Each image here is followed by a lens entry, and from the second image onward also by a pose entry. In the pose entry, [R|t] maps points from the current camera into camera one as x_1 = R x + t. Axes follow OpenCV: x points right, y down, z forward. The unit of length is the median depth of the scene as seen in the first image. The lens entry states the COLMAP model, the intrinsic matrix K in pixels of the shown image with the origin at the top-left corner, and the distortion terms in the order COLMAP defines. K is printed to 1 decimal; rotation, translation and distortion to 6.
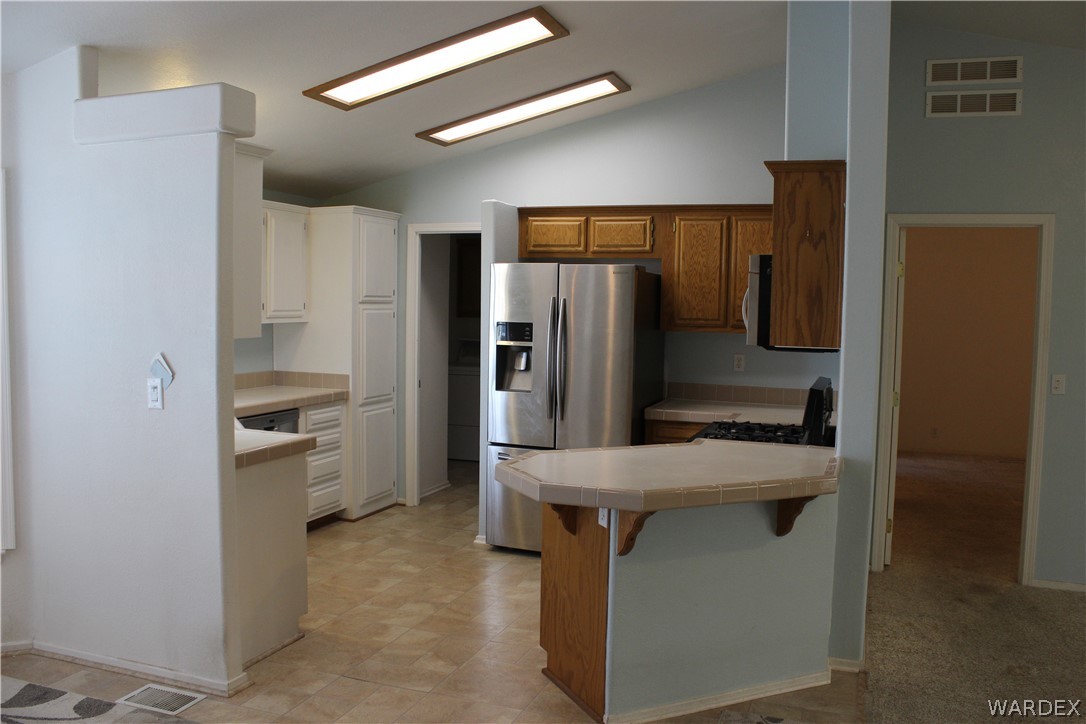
lens RADIAL K [[900.6, 0, 551.2], [0, 900.6, 370.8], [0, 0, 1]] dist [-0.171302, 0.162061]
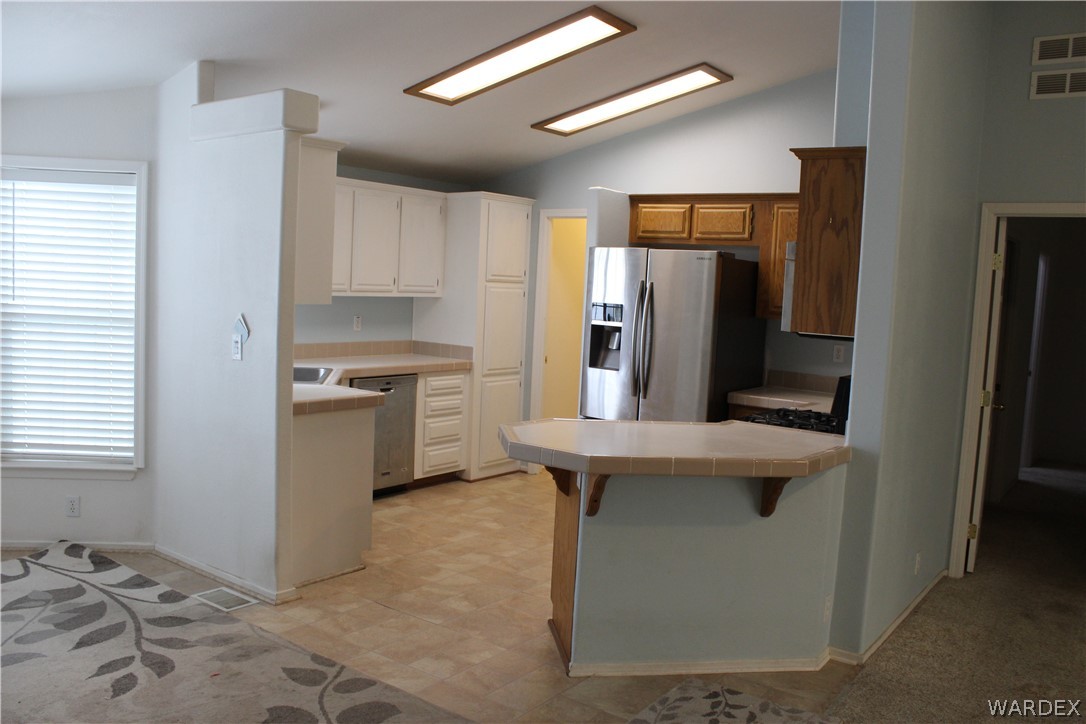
lens RADIAL K [[901.3, 0, 548.4], [0, 901.3, 371.5], [0, 0, 1]] dist [-0.172507, 0.154563]
pose [[0.959454, 0.055952, -0.276256, 0.187990], [-0.052159, 0.998417, 0.021065, 0.007275], [0.276997, -0.005801, 0.960853, -0.031575]]
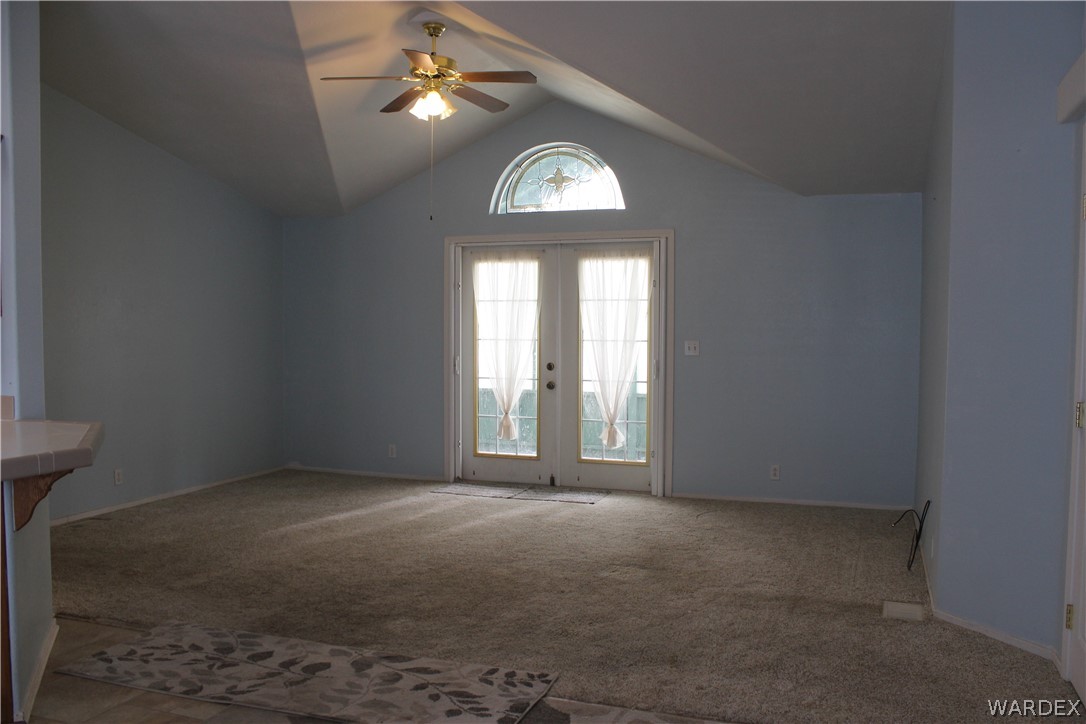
lens RADIAL K [[900.6, 0, 551.2], [0, 900.6, 370.8], [0, 0, 1]] dist [-0.171302, 0.162061]
pose [[0.001038, -0.069564, 0.997577, -0.475477], [0.070928, 0.995070, 0.069316, 0.009290], [-0.997481, 0.070684, 0.005967, 0.246985]]
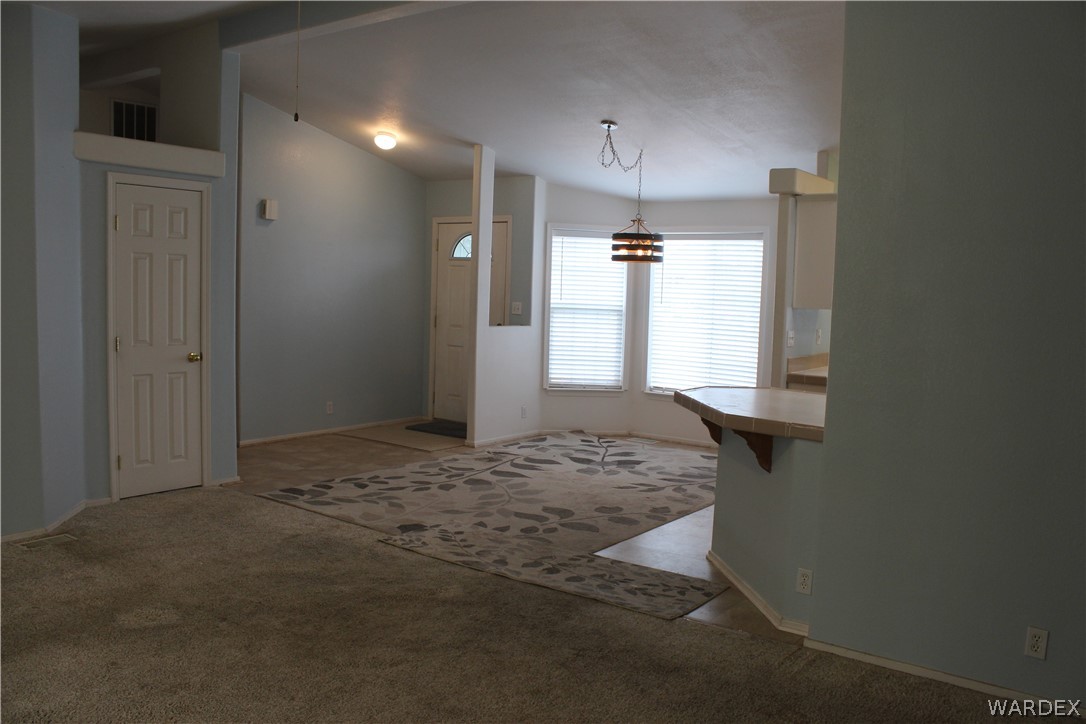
lens RADIAL K [[896.9, 0, 543.7], [0, 896.9, 367.9], [0, 0, 1]] dist [-0.175025, 0.162706]
pose [[-0.286397, 0.063271, -0.956020, 0.942306], [-0.109581, 0.989106, 0.098288, -0.022353], [0.951824, 0.132911, -0.276344, 0.655499]]
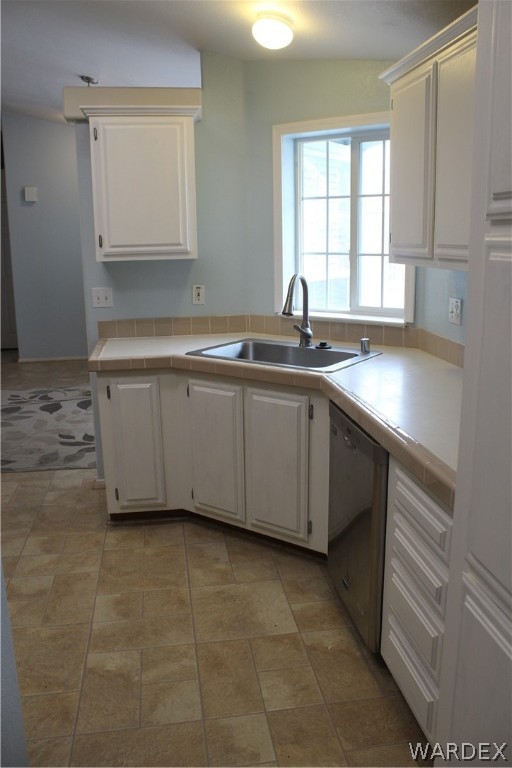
lens RADIAL K [[634.2, 0, 258.9], [0, 634.2, 372.2], [0, 0, 1]] dist [-0.175025, 0.162706]
pose [[-0.875935, 0.094159, -0.473151, -0.063901], [-0.040604, 0.962899, 0.266790, -0.090555], [0.480717, 0.252902, -0.839614, 1.296082]]
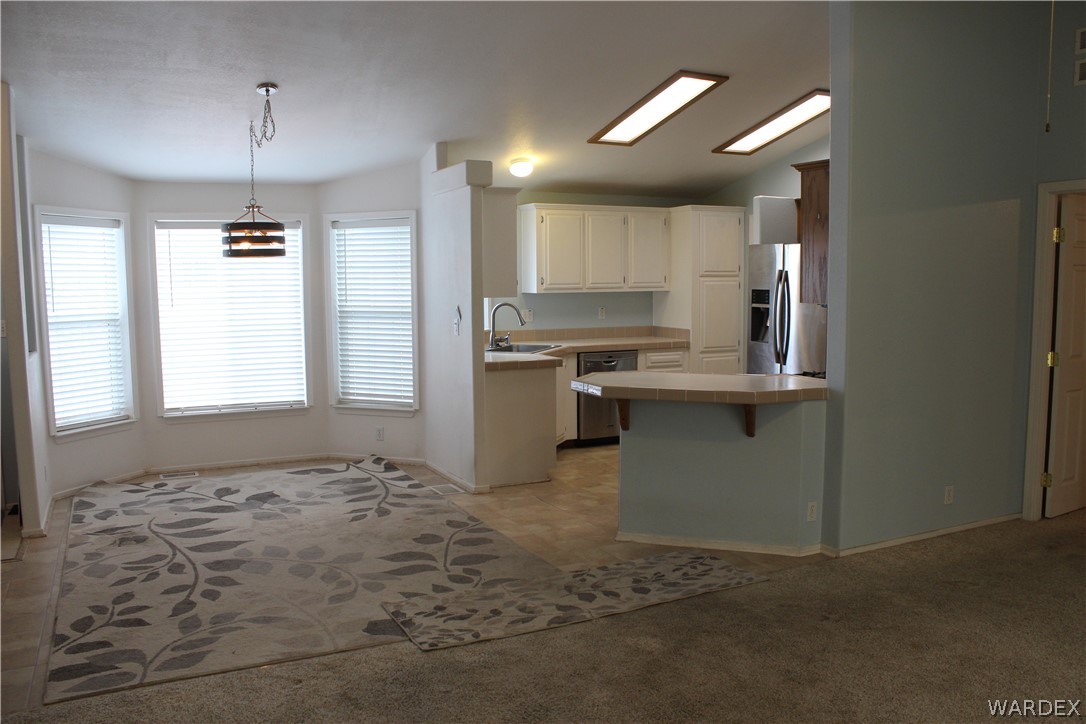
lens RADIAL K [[900.6, 0, 551.2], [0, 900.6, 370.8], [0, 0, 1]] dist [-0.171302, 0.162061]
pose [[0.723153, 0.050331, -0.688851, 0.639928], [-0.032681, 0.998718, 0.038663, 0.024298], [0.689914, -0.005447, 0.723871, -0.153565]]
